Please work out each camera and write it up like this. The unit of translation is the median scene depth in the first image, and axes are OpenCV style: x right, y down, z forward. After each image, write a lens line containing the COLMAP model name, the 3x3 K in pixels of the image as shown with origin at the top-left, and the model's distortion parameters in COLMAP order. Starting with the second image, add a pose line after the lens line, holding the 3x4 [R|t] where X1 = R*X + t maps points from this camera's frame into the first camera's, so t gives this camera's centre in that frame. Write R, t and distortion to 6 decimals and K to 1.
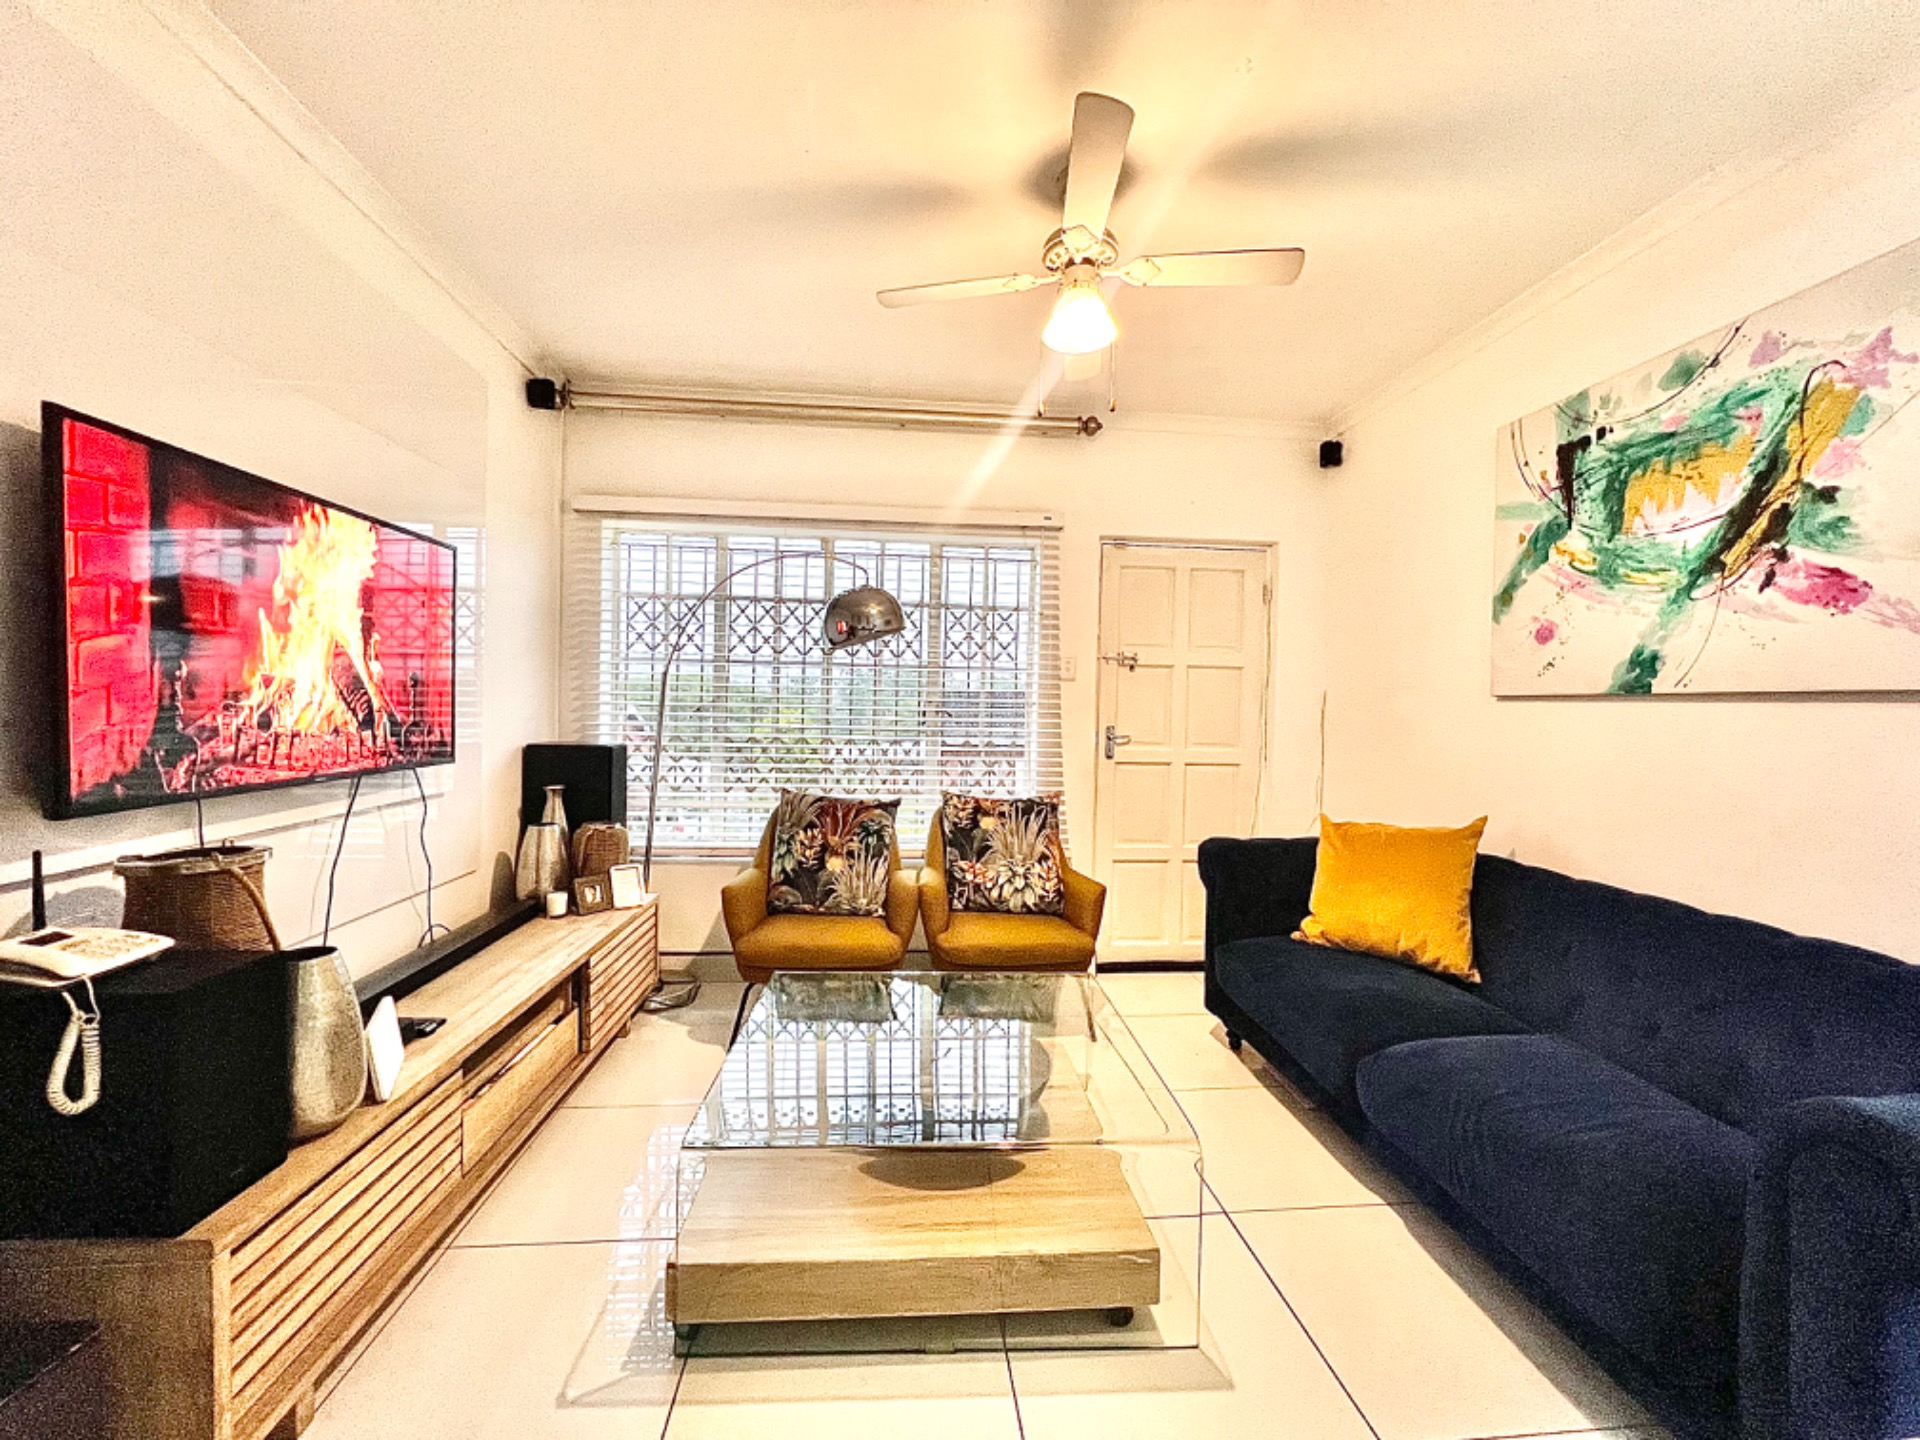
lens RADIAL K [[771.5, 0, 957.8], [0, 771.5, 713.0], [0, 0, 1]] dist [-0.003240, -0.000714]
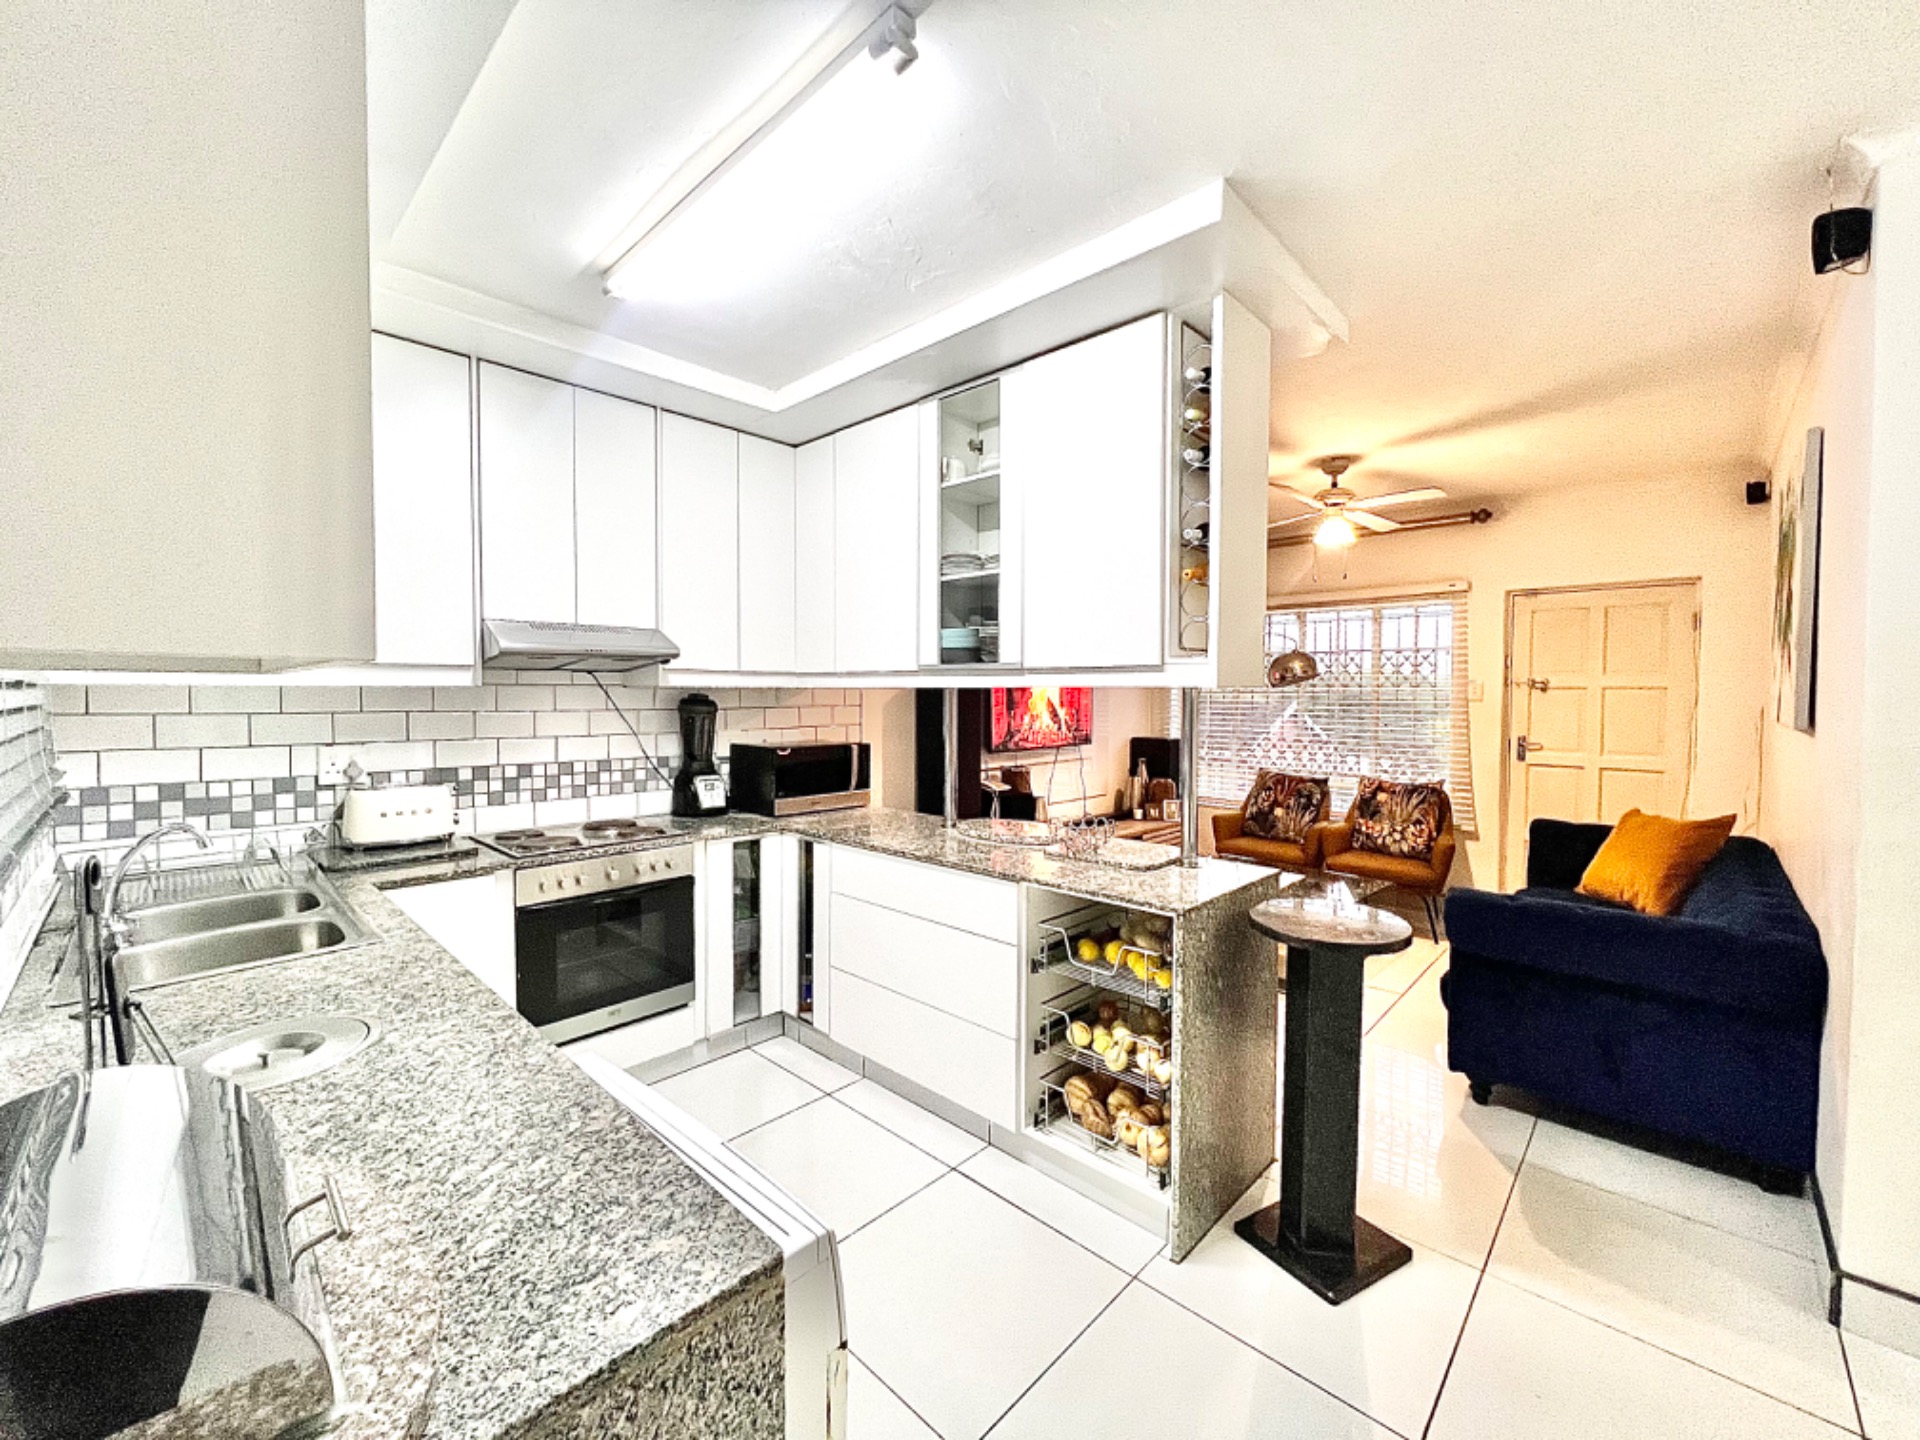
lens RADIAL K [[771.5, 0, 952.5], [0, 771.5, 714.0], [0, 0, 1]] dist [-0.003240, -0.000714]
pose [[0.652890, 0.004448, -0.757440, 0.667810], [0.001856, 0.999970, 0.007472, -0.037076], [0.757450, -0.006284, 0.652863, -0.679879]]
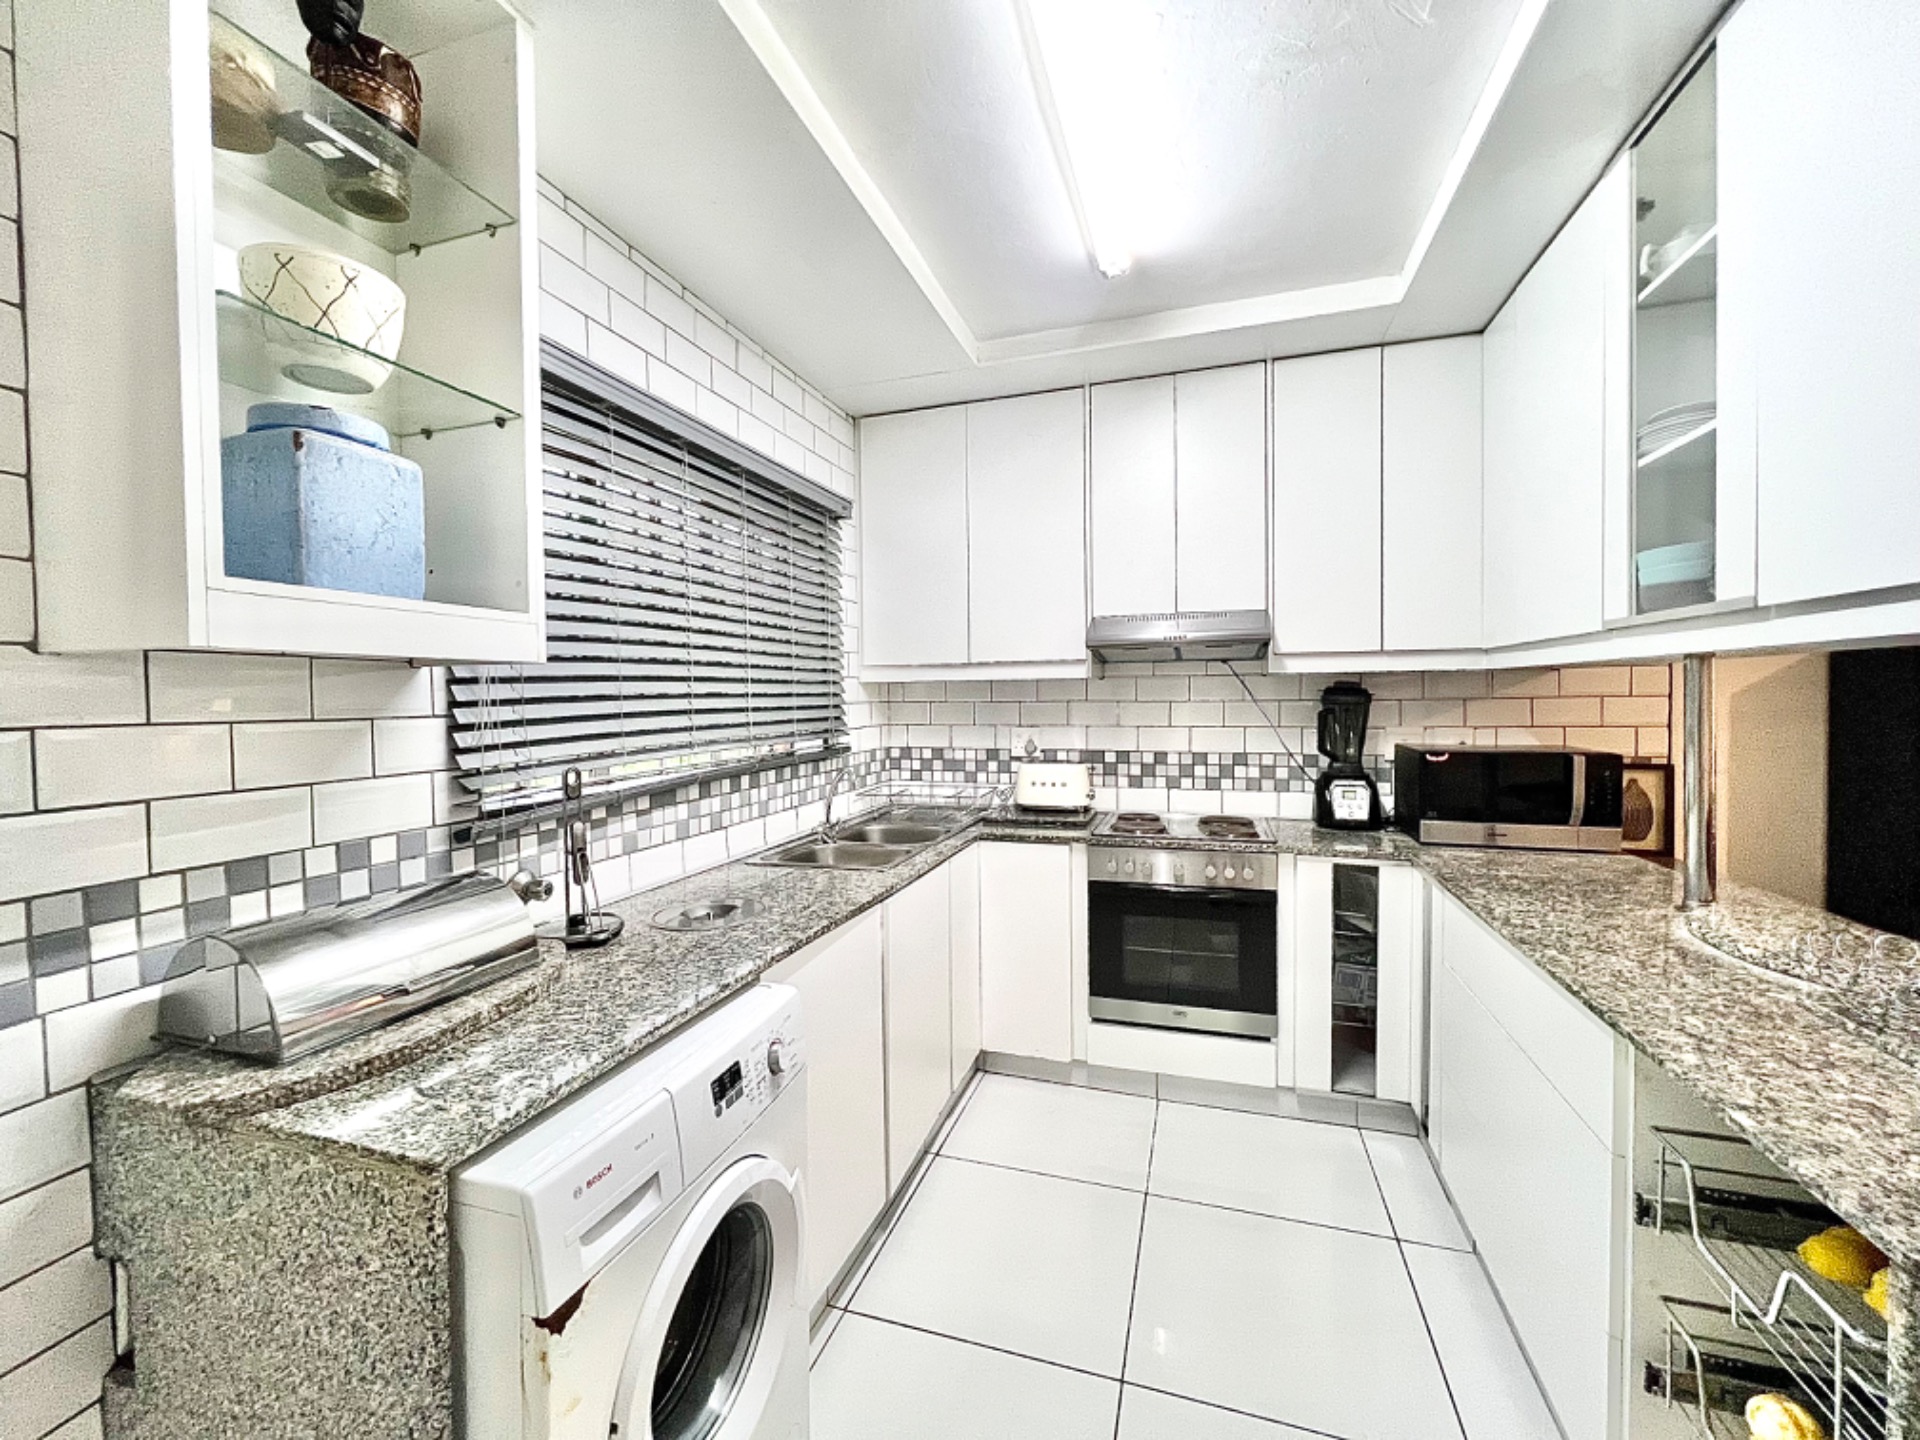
lens RADIAL K [[767.3, 0, 953.3], [0, 767.3, 715.4], [0, 0, 1]] dist [-0.002754, 0.000088]
pose [[-0.408897, 0.008793, -0.912538, 0.618748], [-0.005319, 0.999914, 0.012019, -0.026497], [0.912565, 0.009768, -0.408815, -0.288369]]
